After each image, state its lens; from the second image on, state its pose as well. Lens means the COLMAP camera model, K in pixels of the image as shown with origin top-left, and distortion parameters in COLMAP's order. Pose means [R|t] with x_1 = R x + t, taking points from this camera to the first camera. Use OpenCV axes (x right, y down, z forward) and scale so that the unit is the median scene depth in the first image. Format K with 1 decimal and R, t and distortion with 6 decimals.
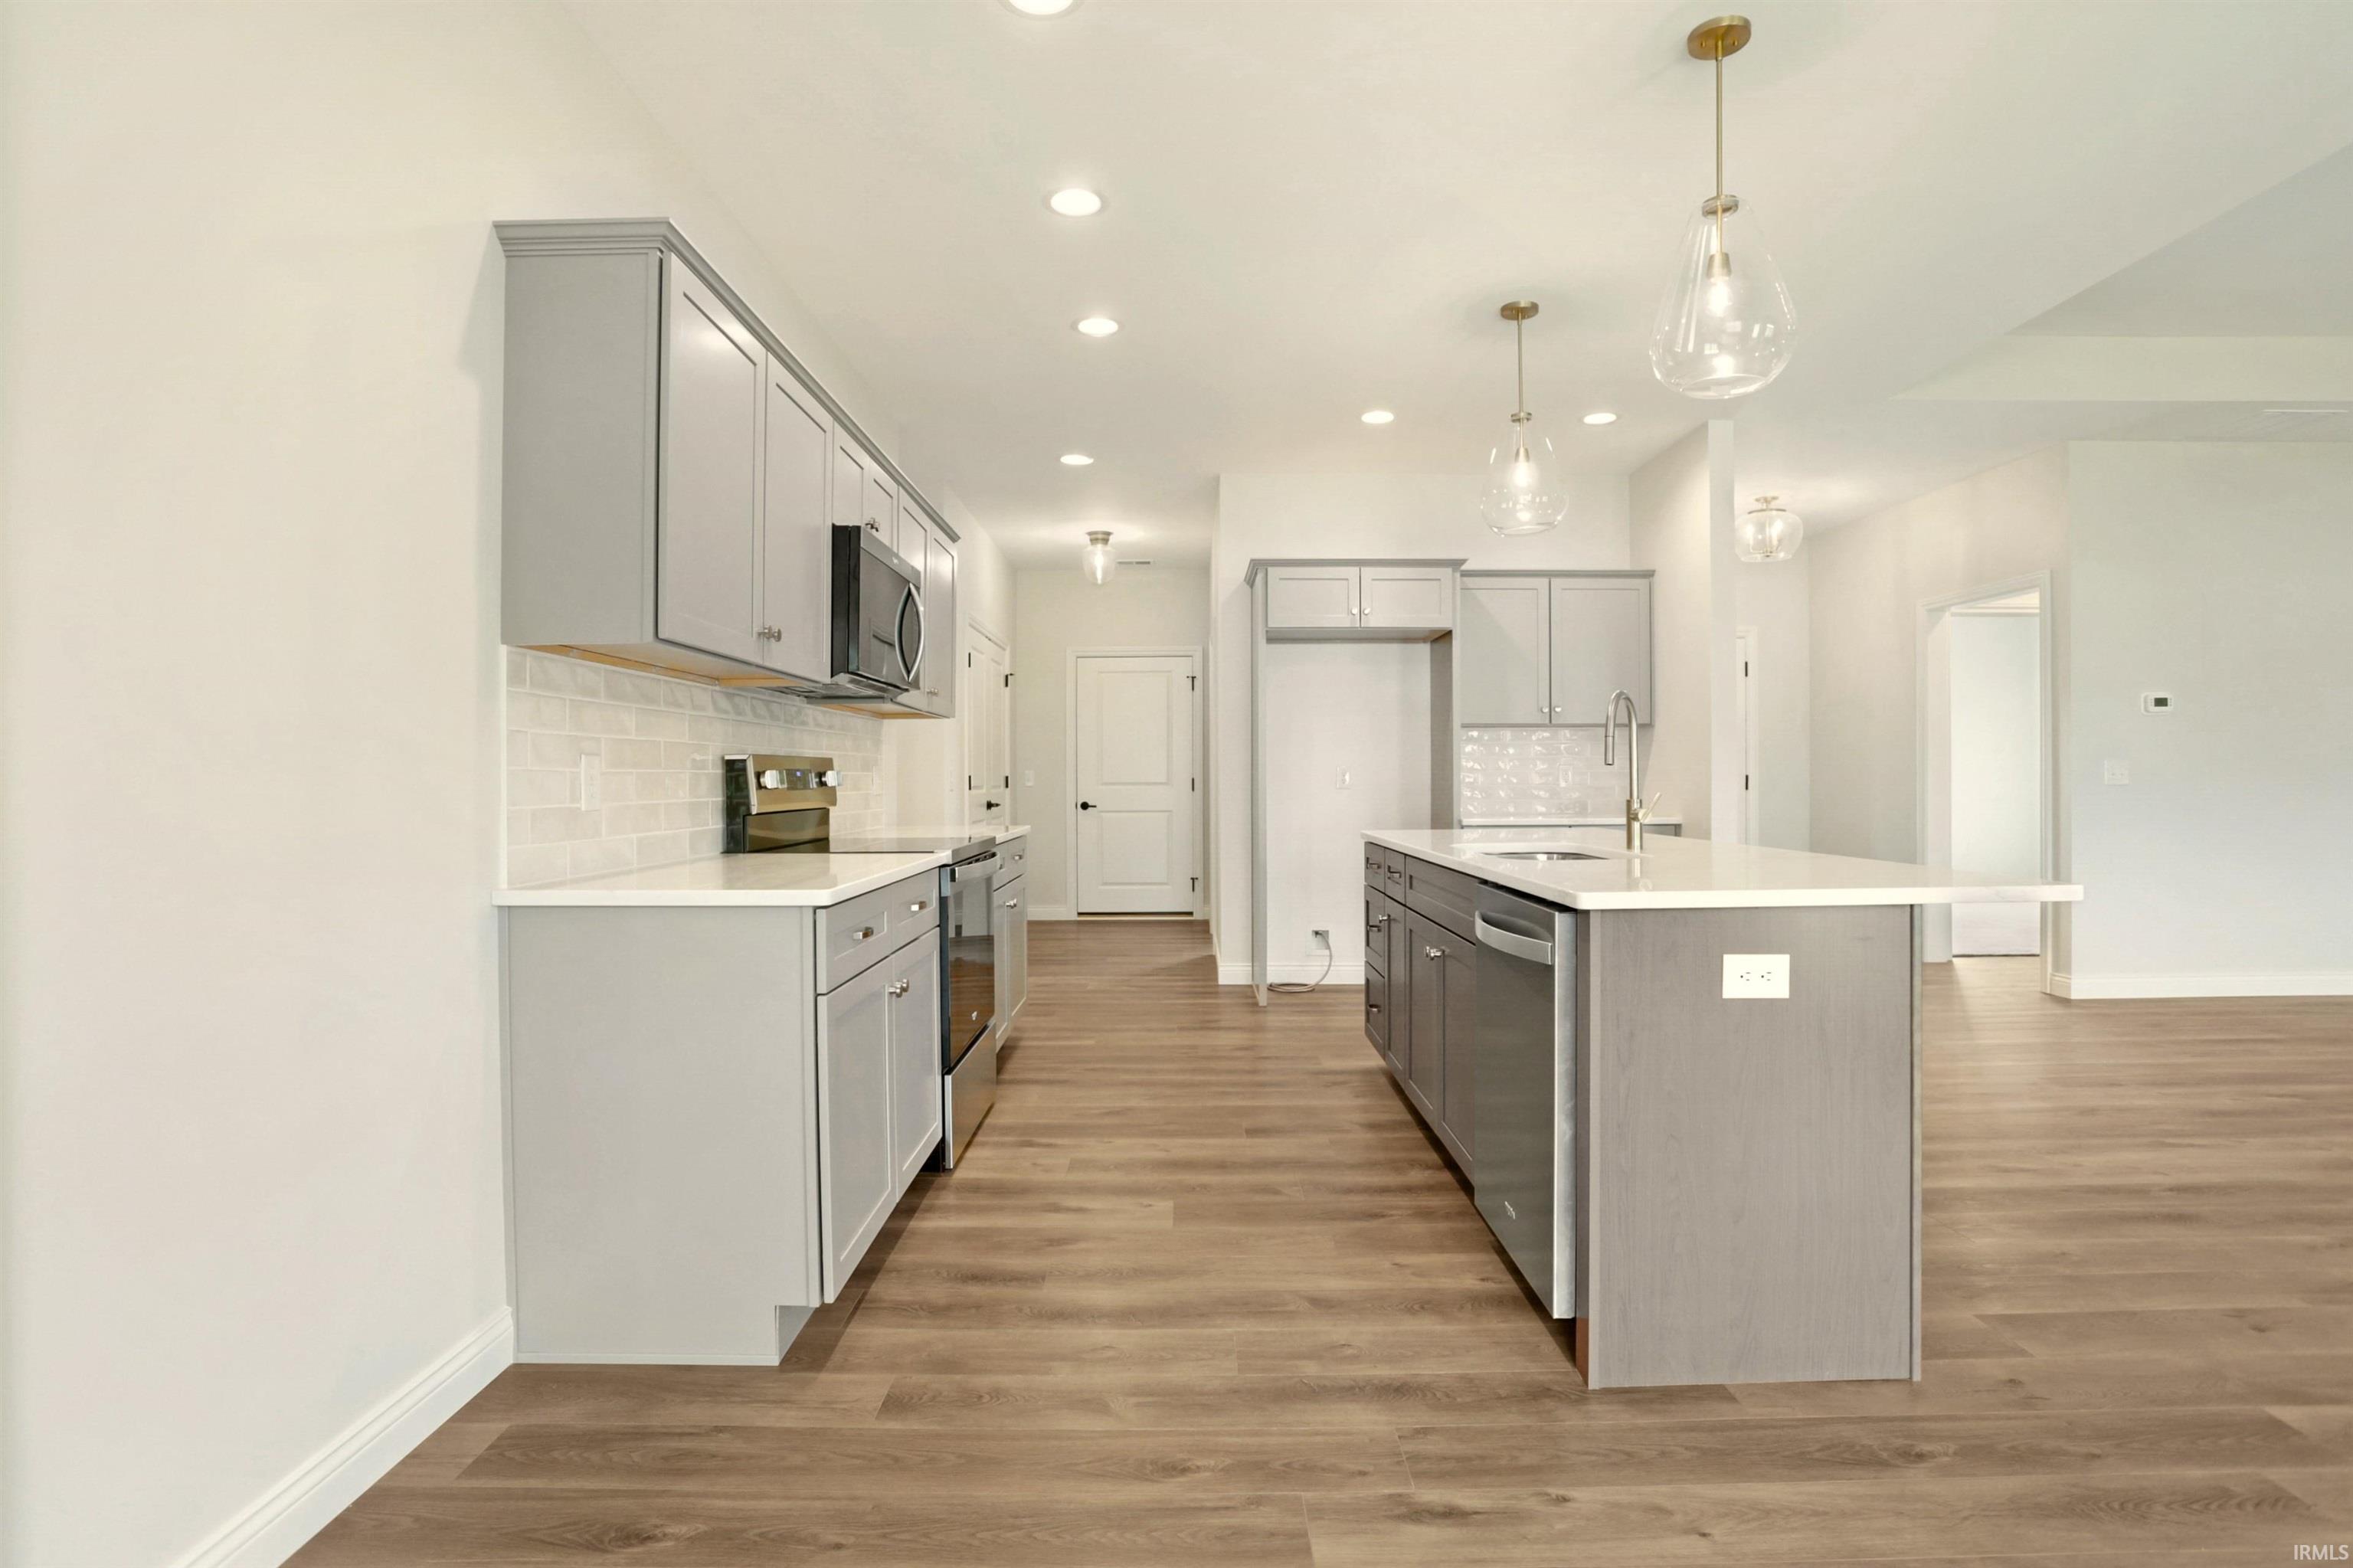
lens RADIAL K [[1175.3, 0, 1177.2], [0, 1175.3, 769.7], [0, 0, 1]] dist [-0.068953, 0.026902]
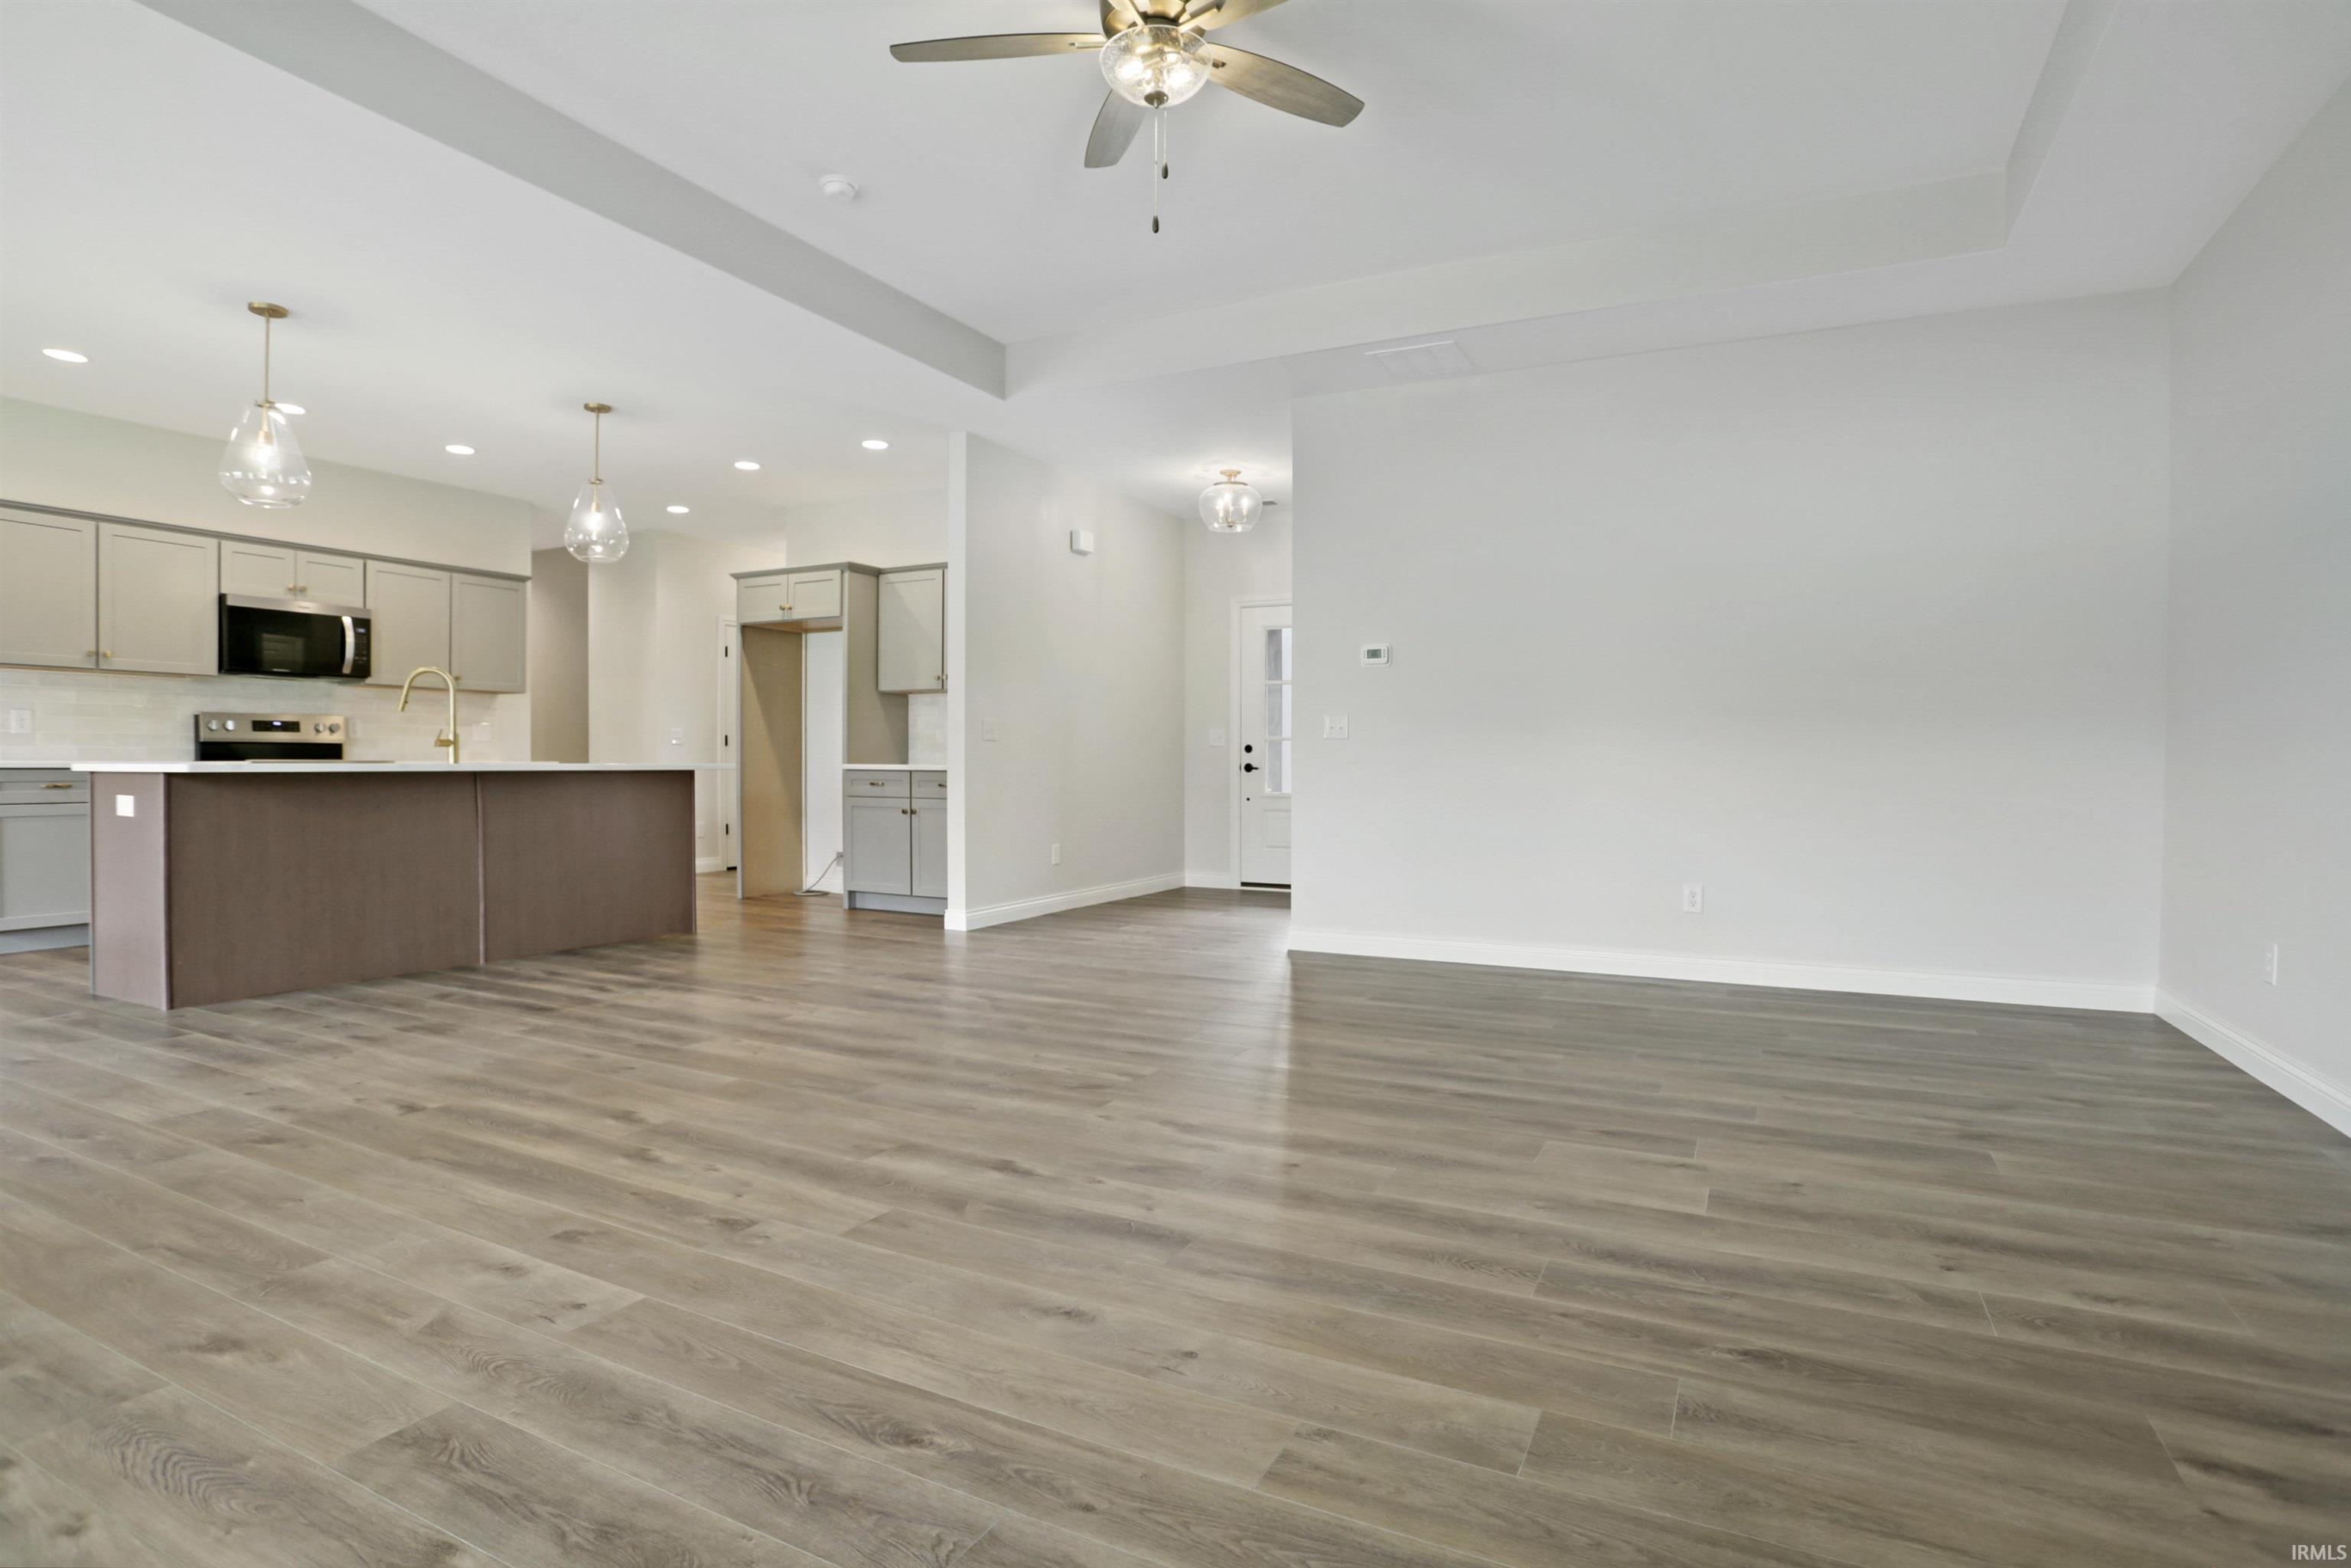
lens RADIAL K [[1186.5, 0, 1177.8], [0, 1186.5, 769.5], [0, 0, 1]] dist [-0.064536, 0.026997]
pose [[0.887067, 0.013370, -0.461446, 1.836439], [-0.006940, 0.999854, 0.015629, 0.038857], [0.461588, -0.010662, 0.887030, 0.024323]]
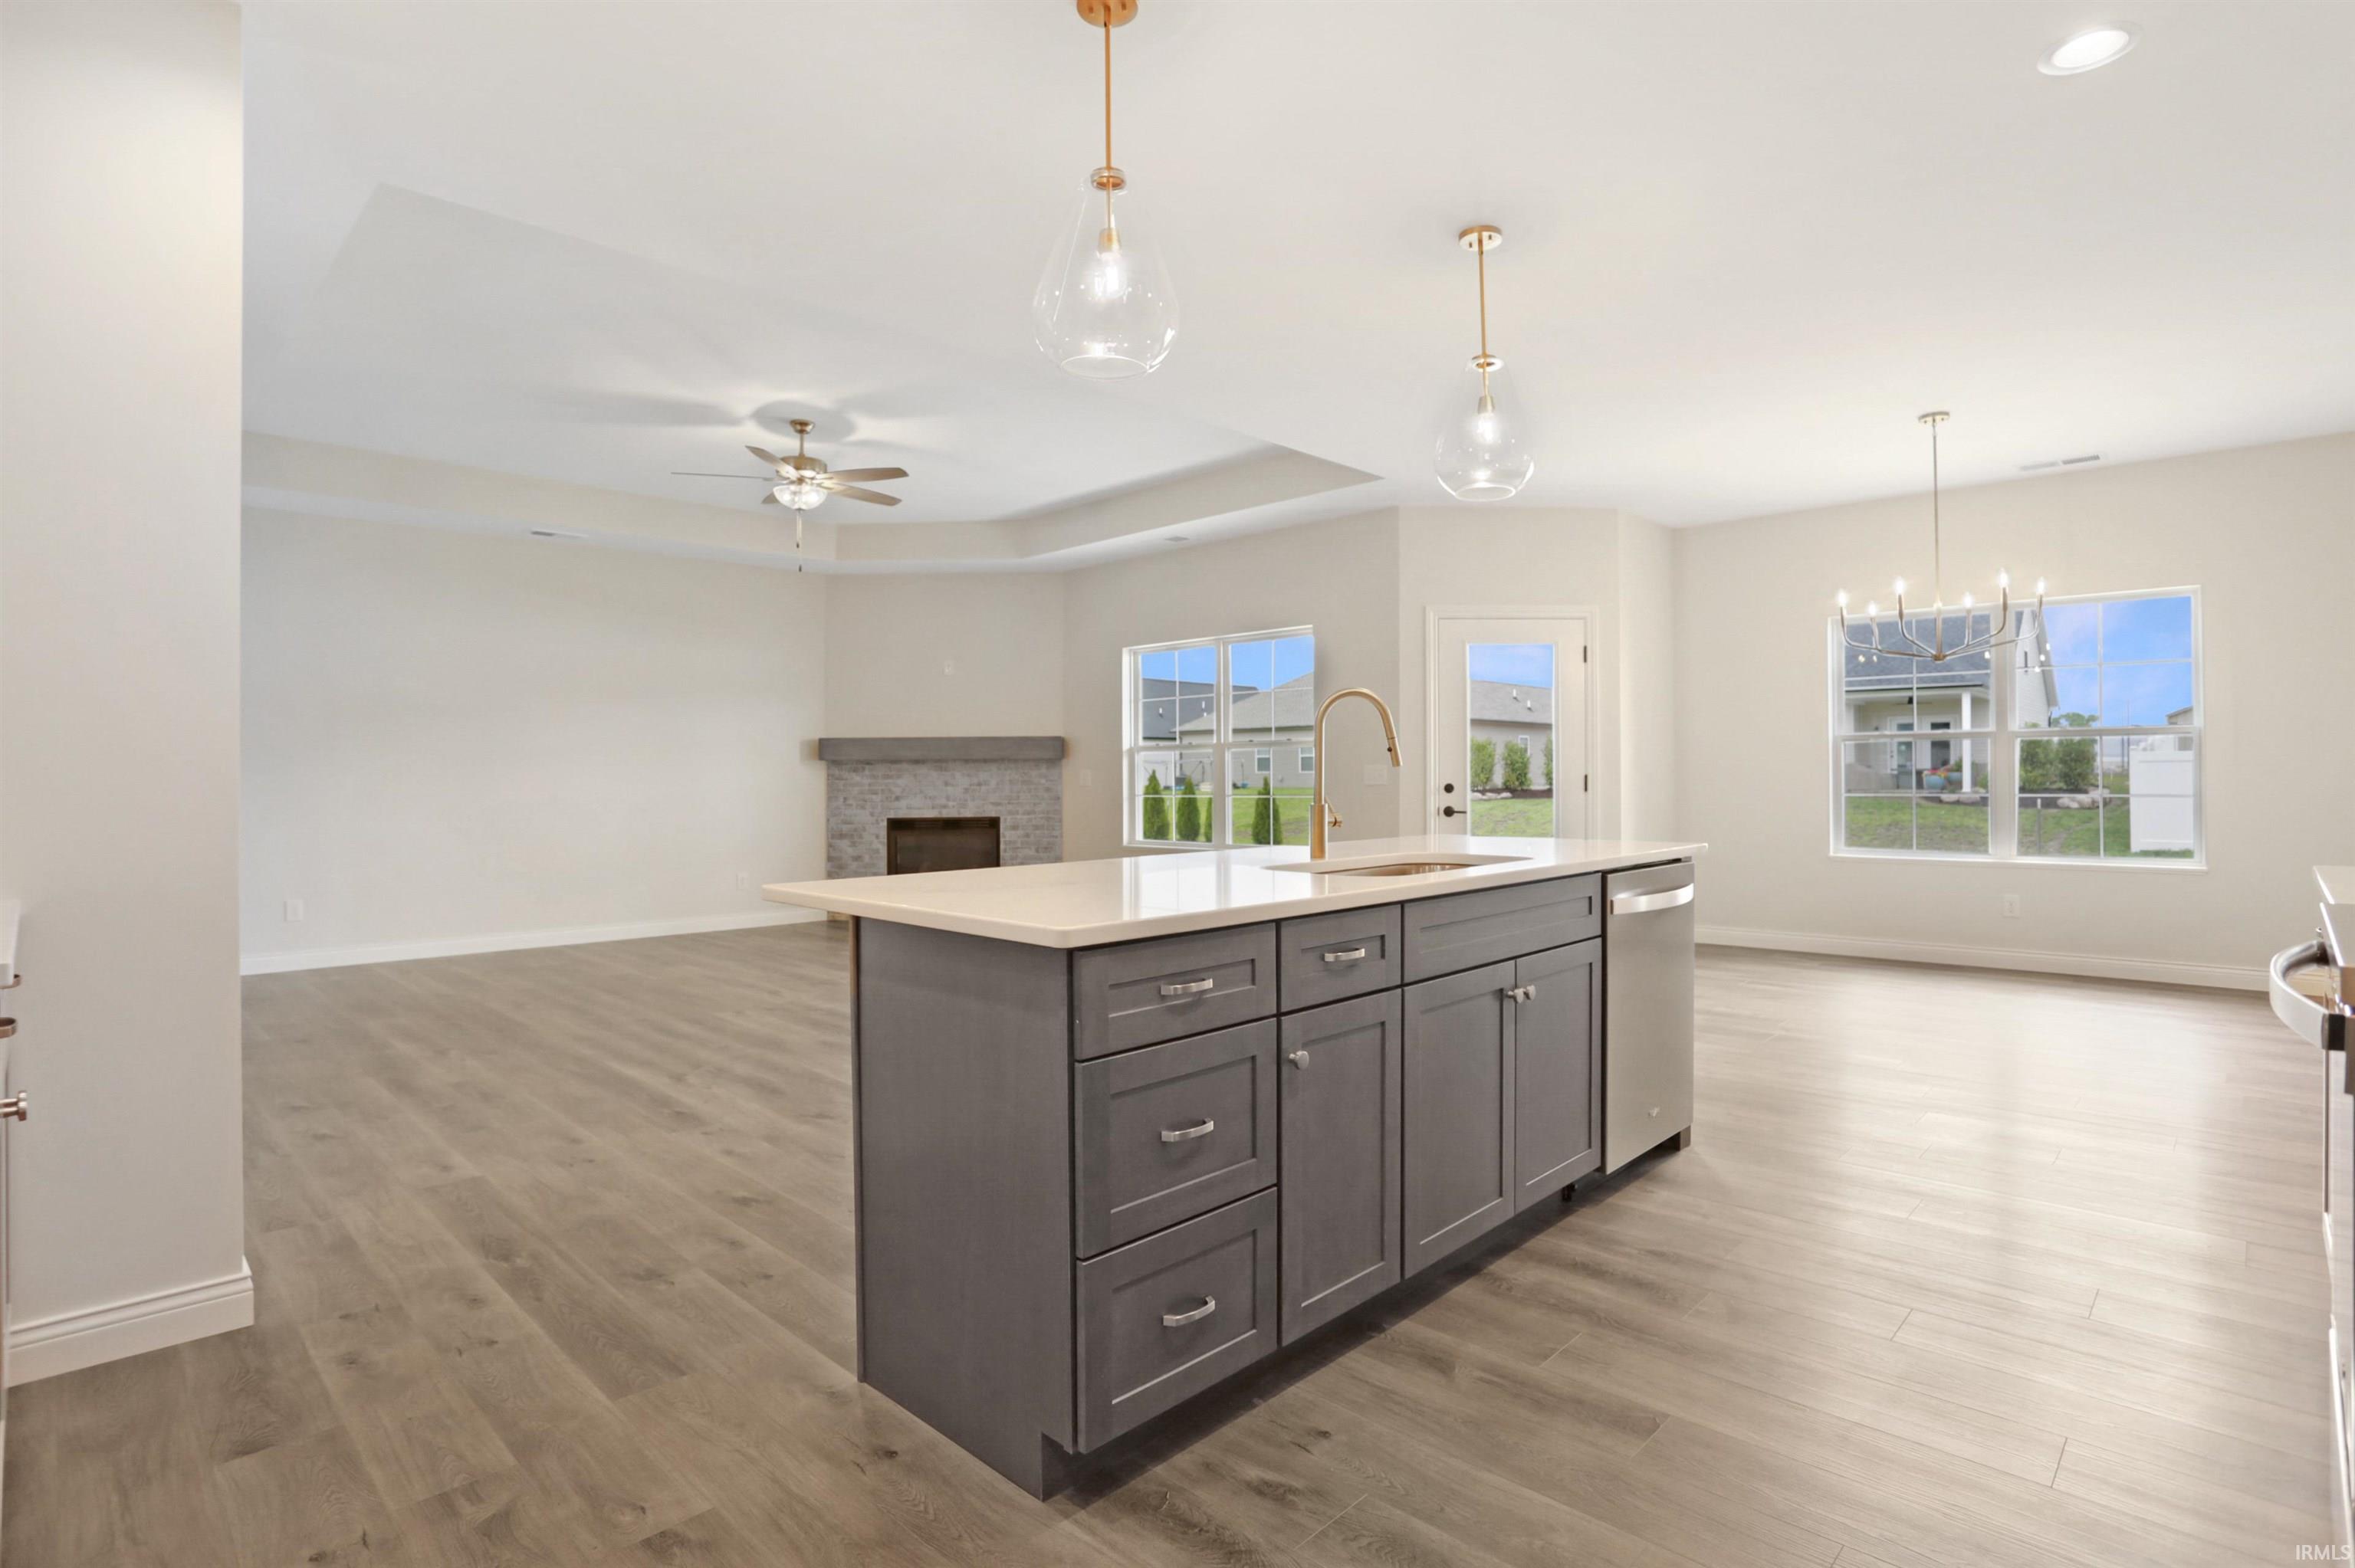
lens RADIAL K [[1176.0, 0, 1178.2], [0, 1176.0, 769.7], [0, 0, 1]] dist [-0.068953, 0.026902]
pose [[-0.709959, 0.016460, 0.704051, -0.163911], [0.006508, 0.999837, -0.016812, 0.014293], [-0.704213, -0.007354, -0.709951, 1.561562]]
